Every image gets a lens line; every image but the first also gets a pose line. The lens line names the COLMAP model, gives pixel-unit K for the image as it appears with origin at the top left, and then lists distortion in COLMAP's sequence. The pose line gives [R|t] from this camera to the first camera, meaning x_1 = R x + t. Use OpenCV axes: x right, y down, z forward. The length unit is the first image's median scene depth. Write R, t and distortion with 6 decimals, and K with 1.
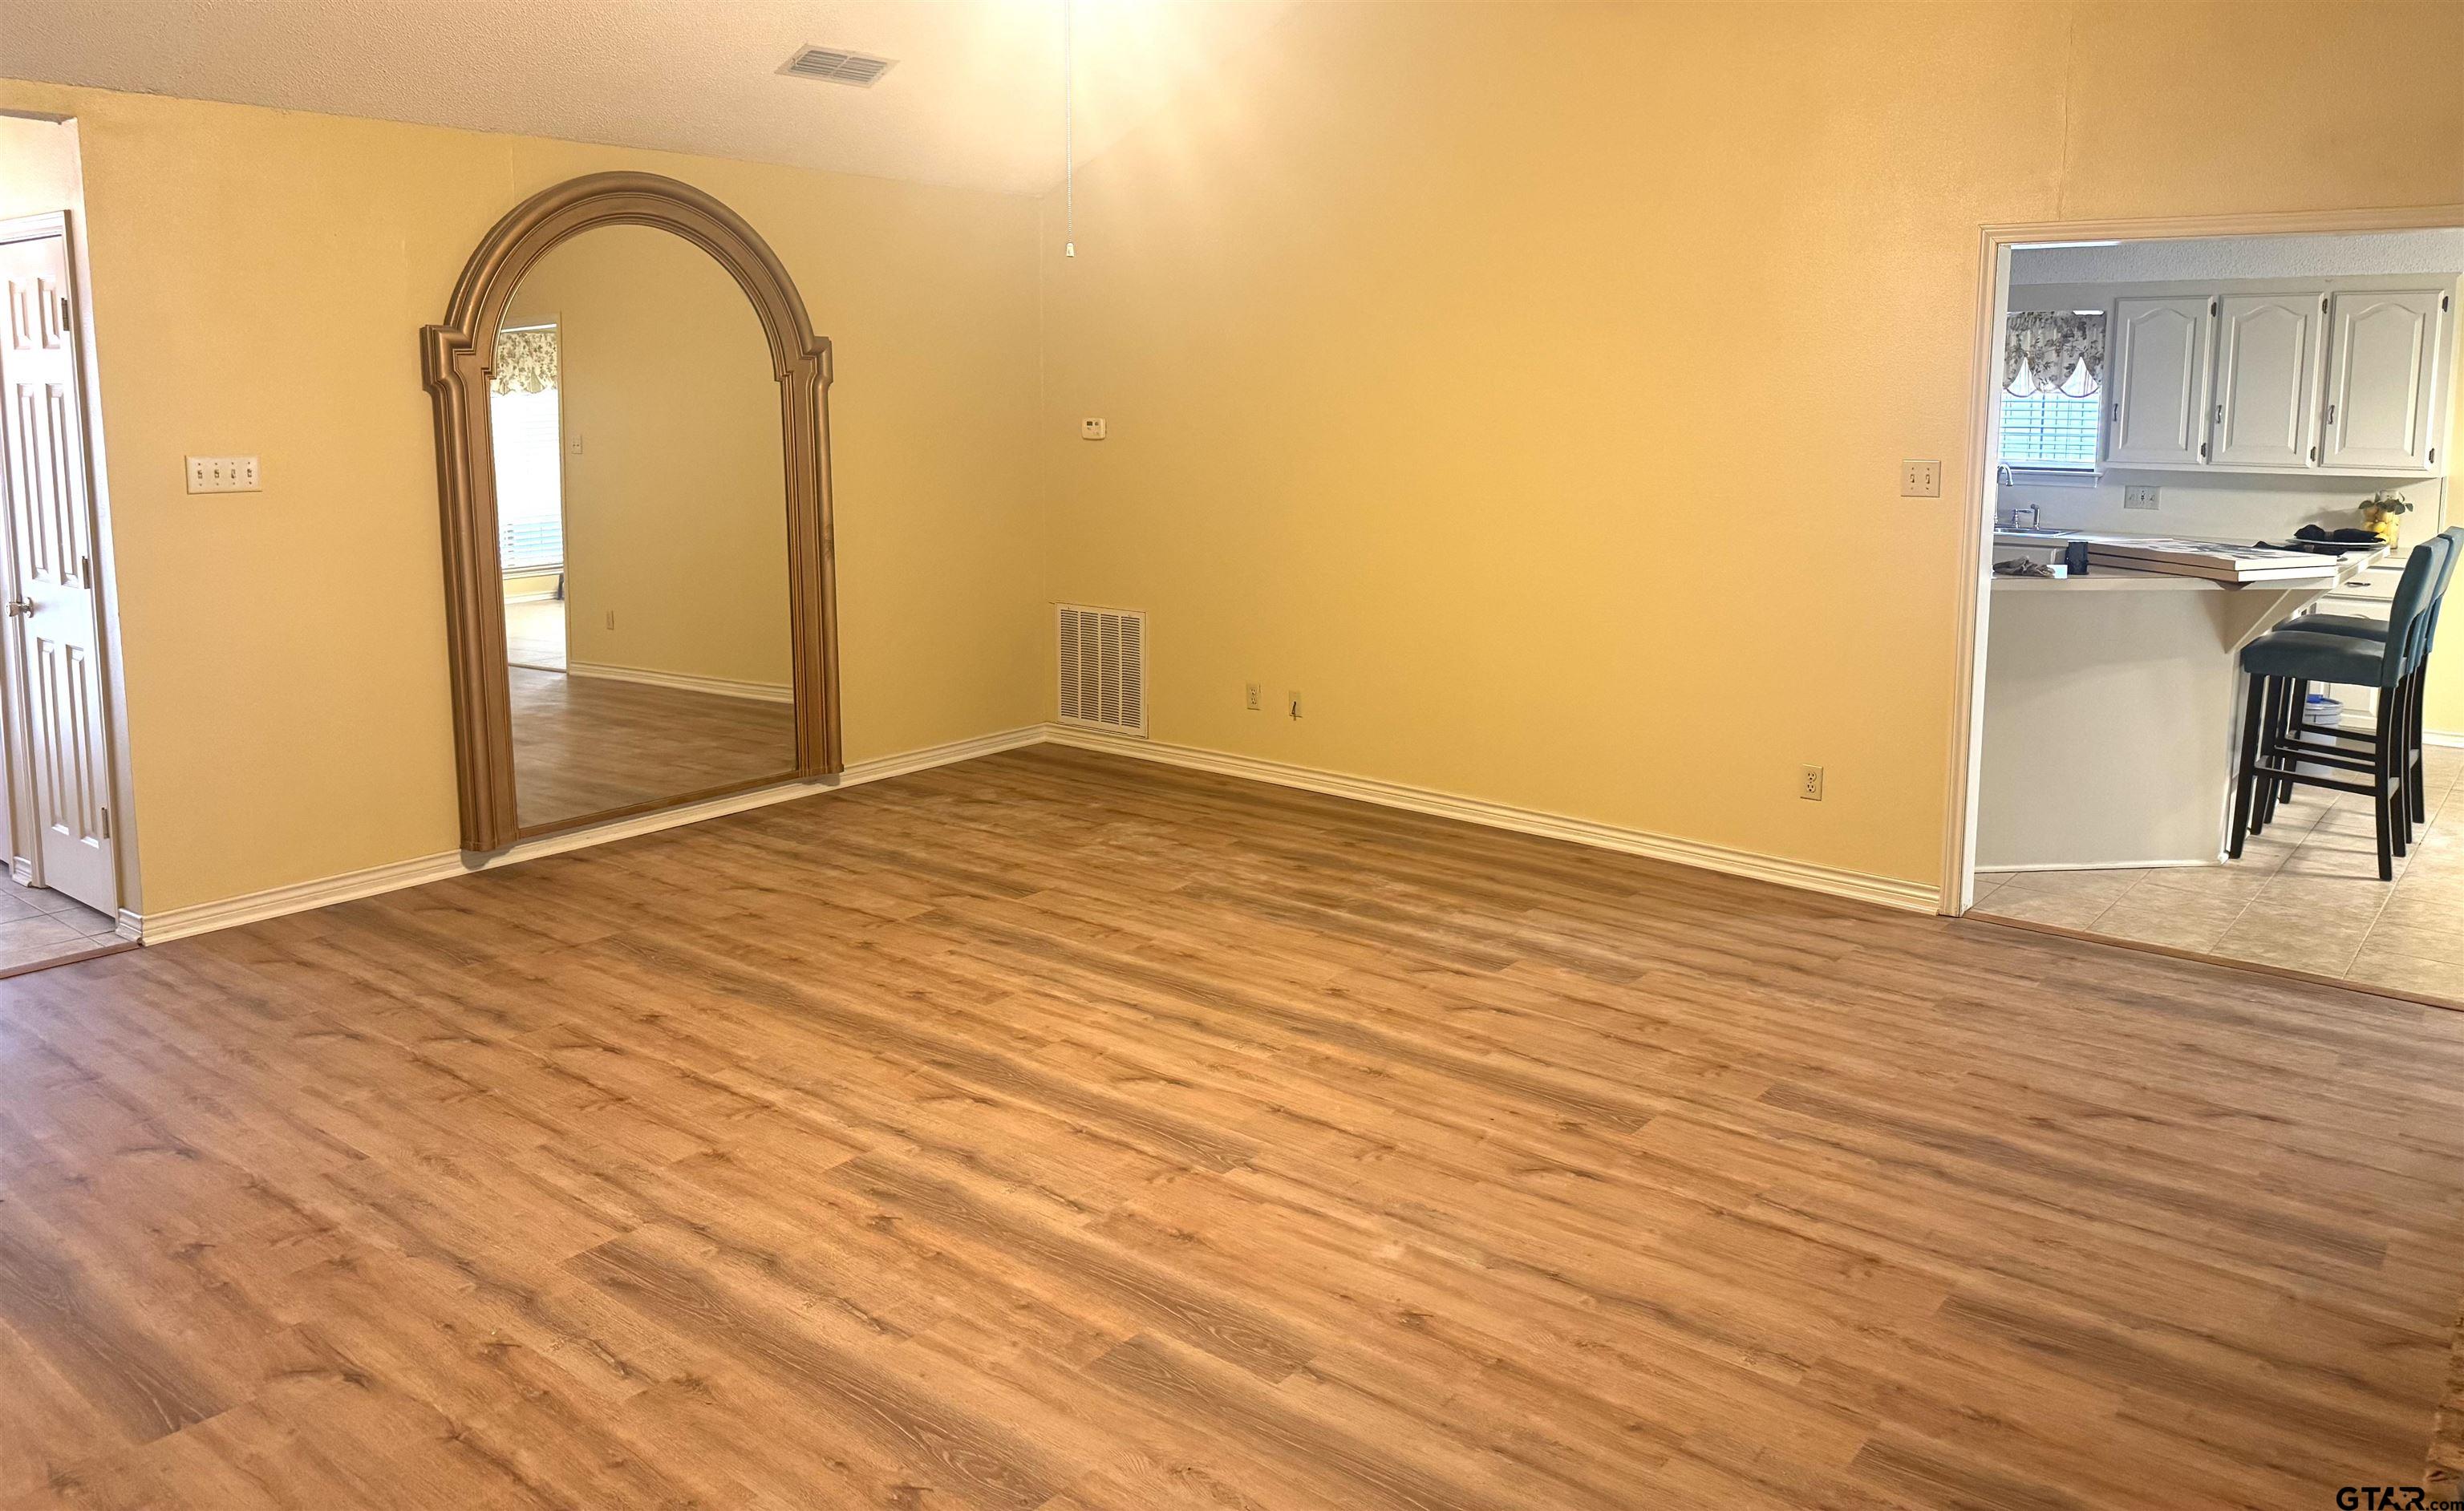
lens RADIAL K [[1740.8, 0, 1235.7], [0, 1740.8, 589.0], [0, 0, 1]] dist [0.060110, -0.085750]
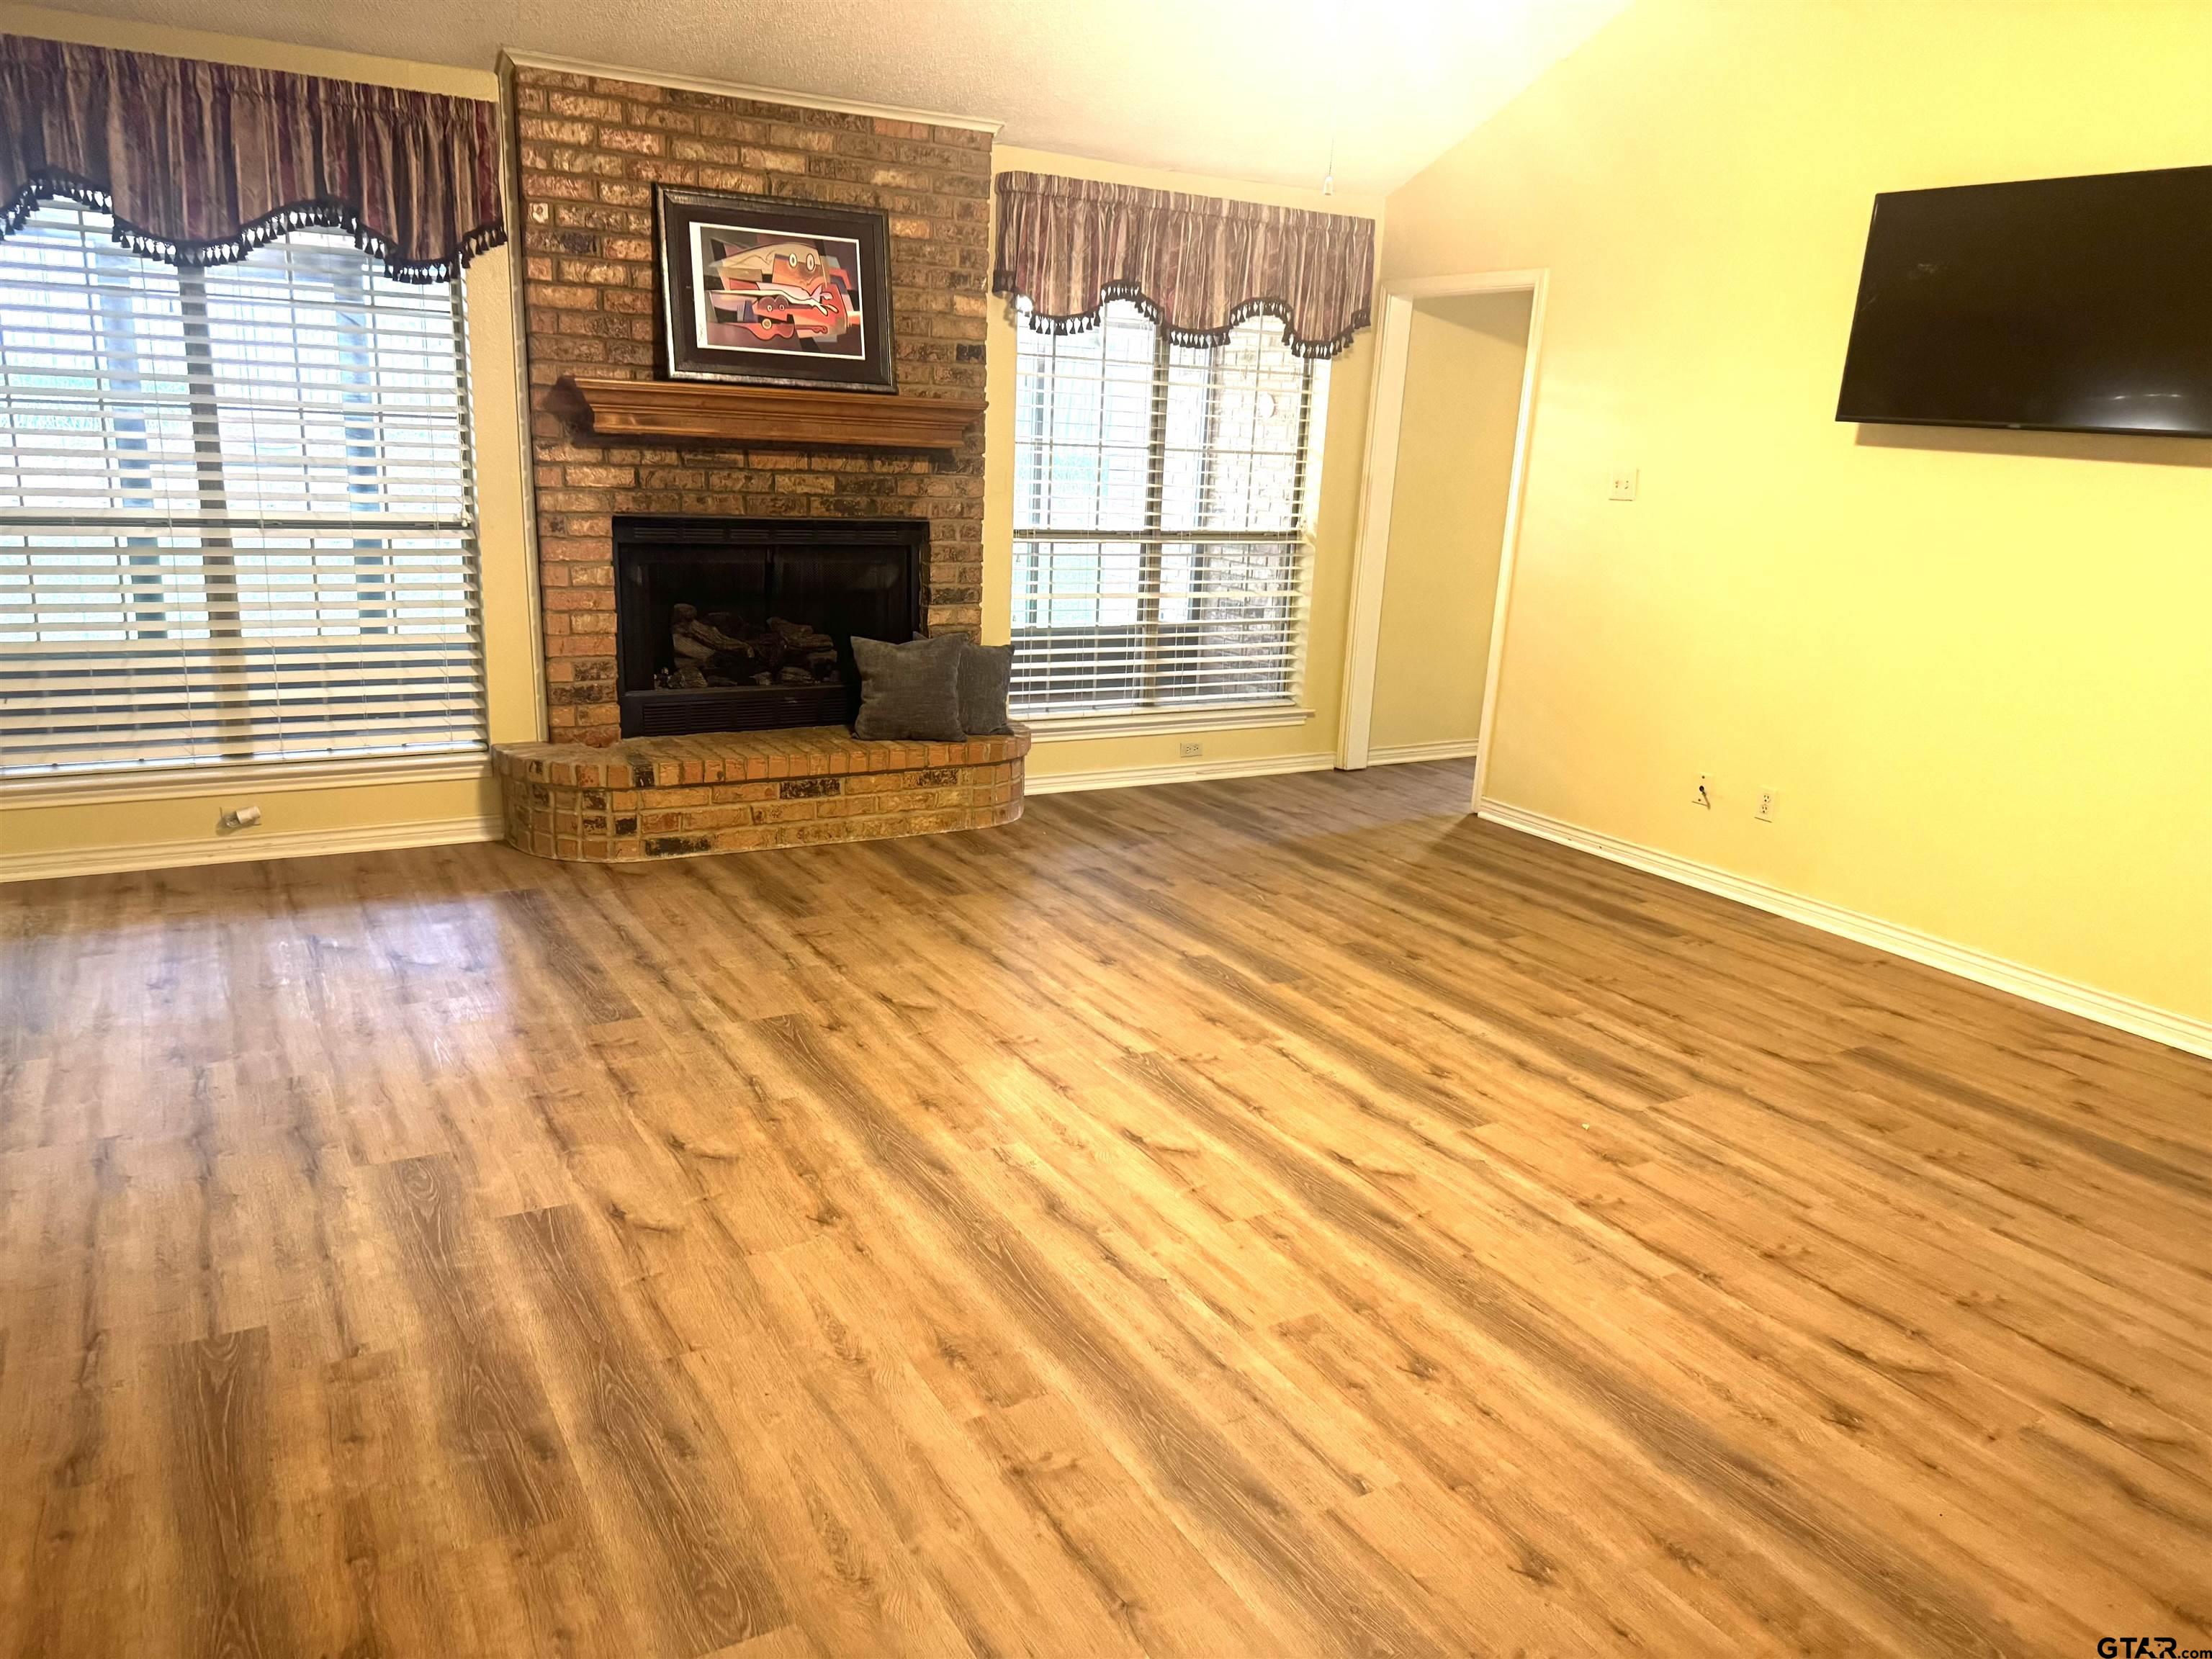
lens RADIAL K [[1533.7, 0, 1100.5], [0, 1533.7, 836.2], [0, 0, 1]] dist [0.120623, -0.173872]
pose [[-0.933334, -0.136986, 0.331847, -0.271914], [-0.007255, 0.931349, 0.364055, -0.165751], [-0.358936, 0.337377, -0.870254, 1.697348]]
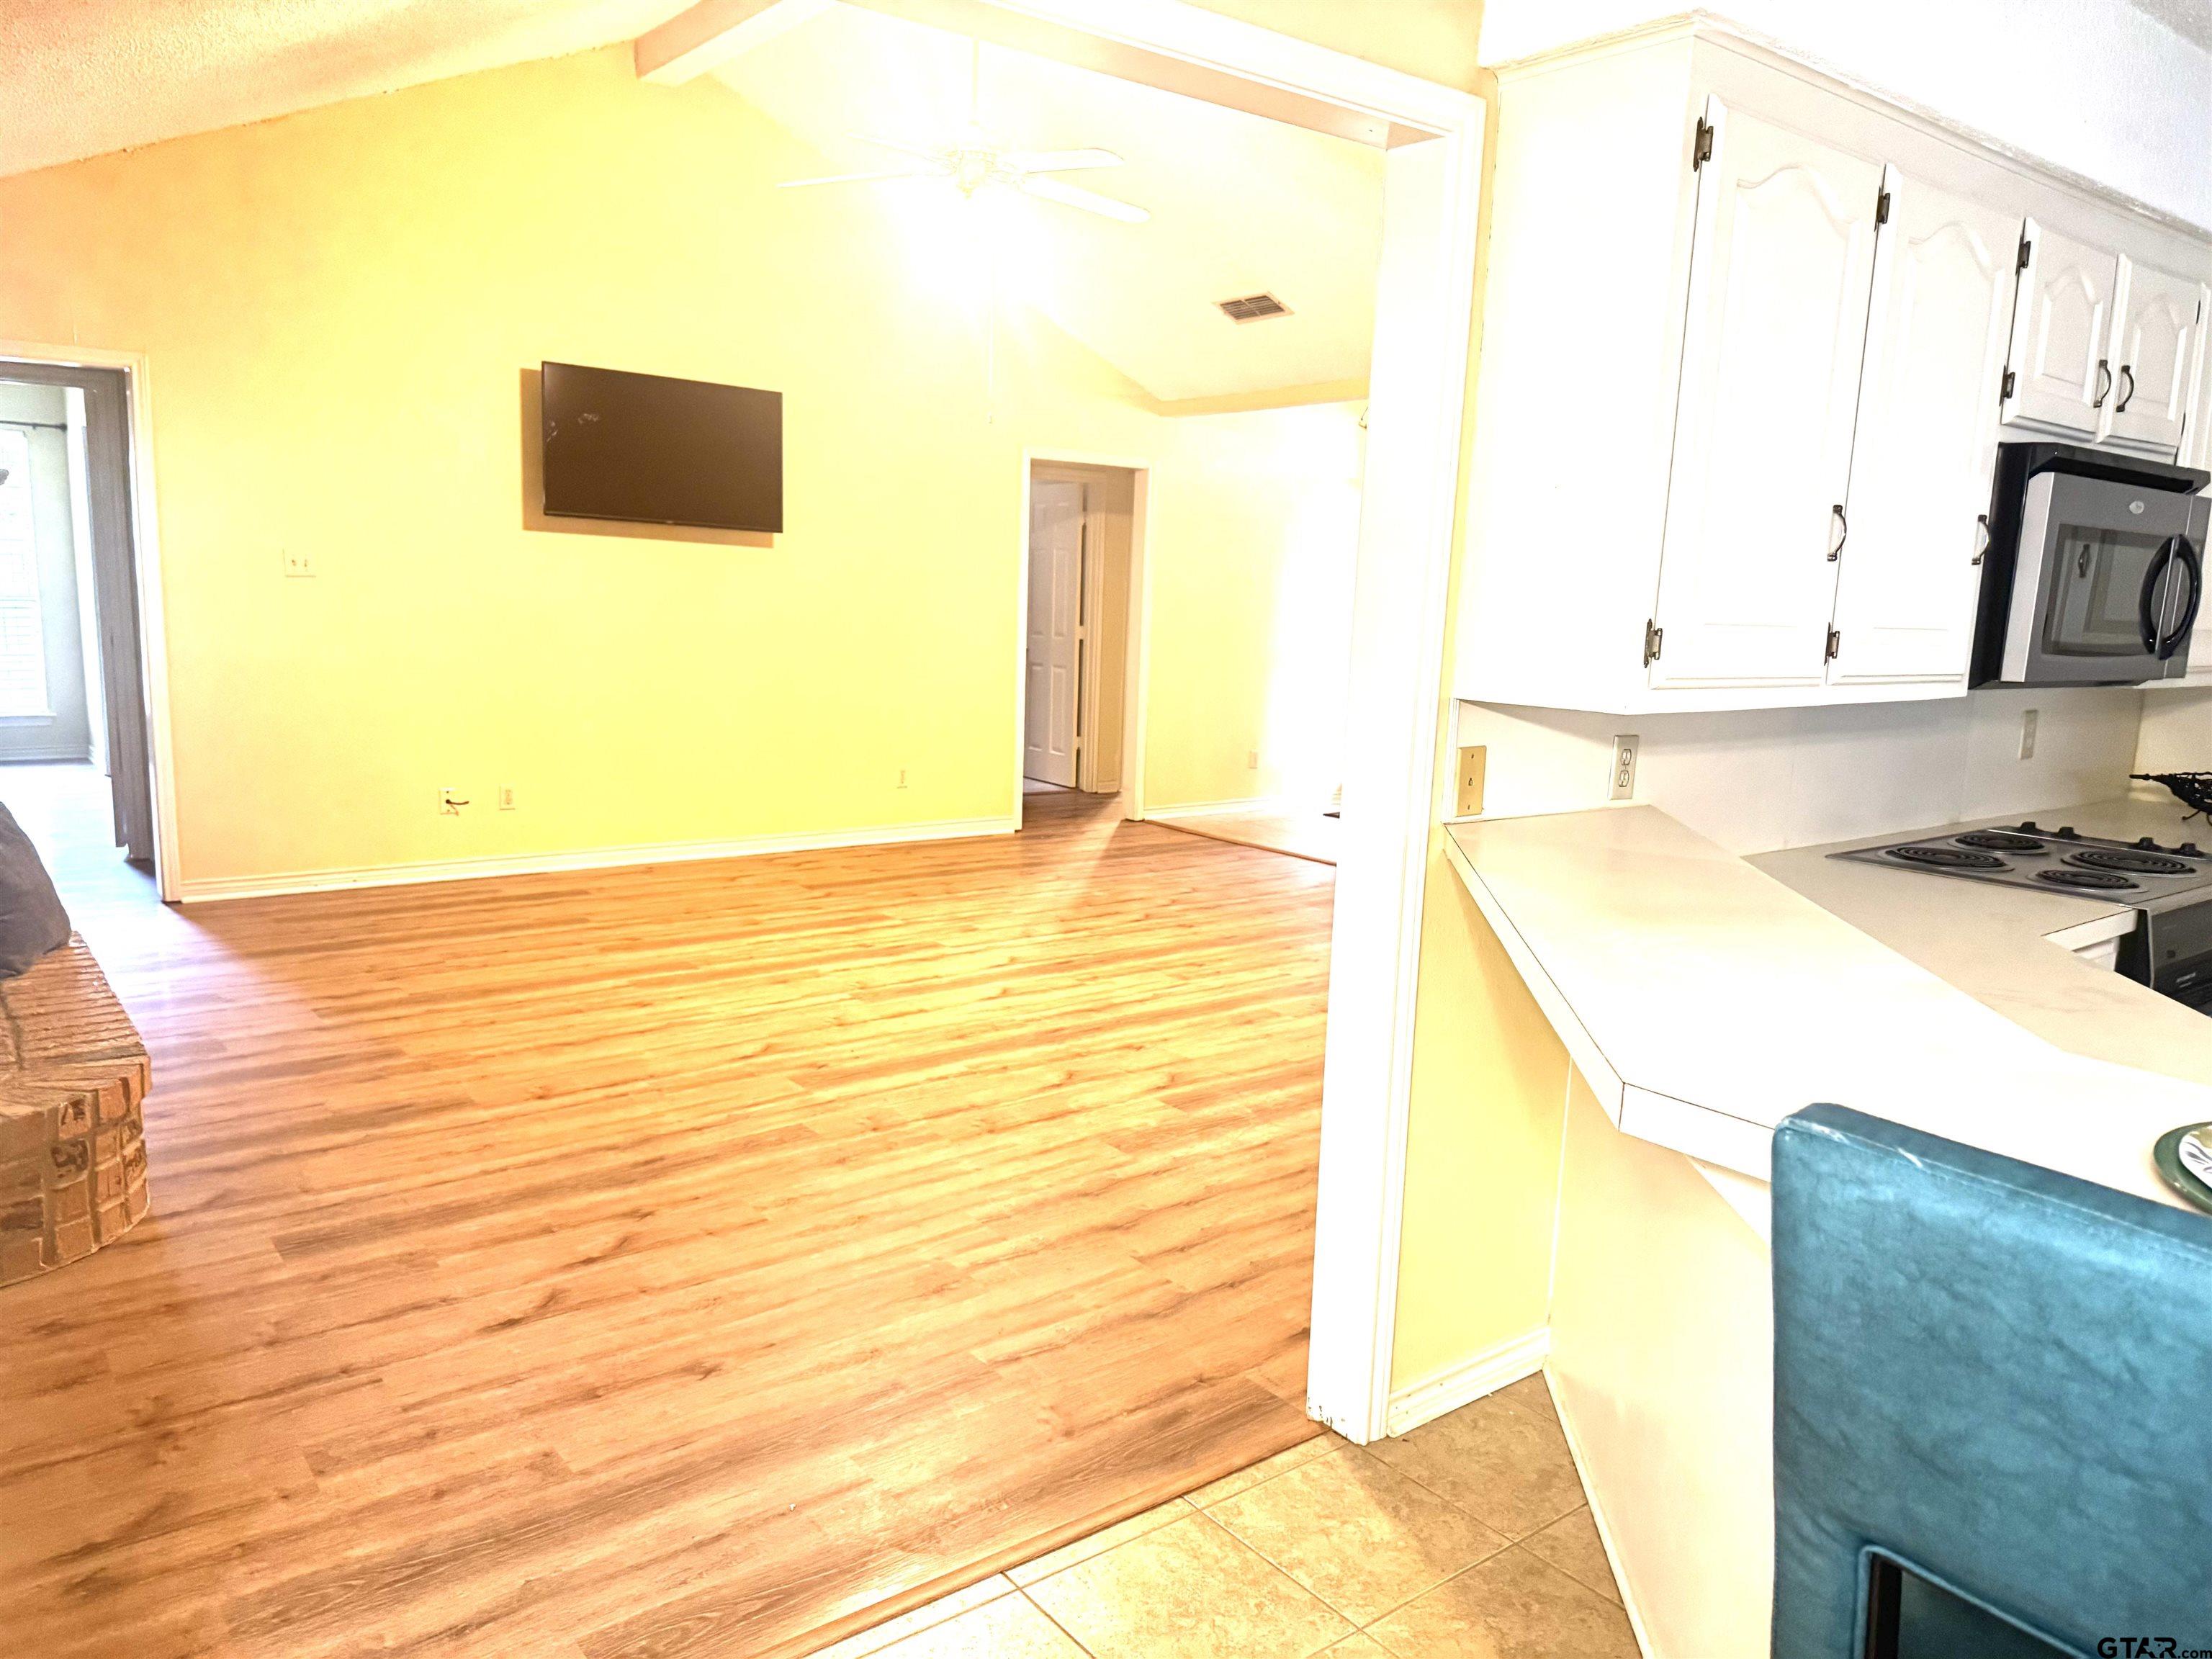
lens RADIAL K [[1556.0, 0, 1101.0], [0, 1556.0, 828.9], [0, 0, 1]] dist [0.164698, -0.284238]
pose [[-0.234143, 0.142446, -0.961710, 1.188798], [-0.148617, 0.972337, 0.180204, -0.100834], [0.960776, 0.185120, -0.206496, 1.356095]]
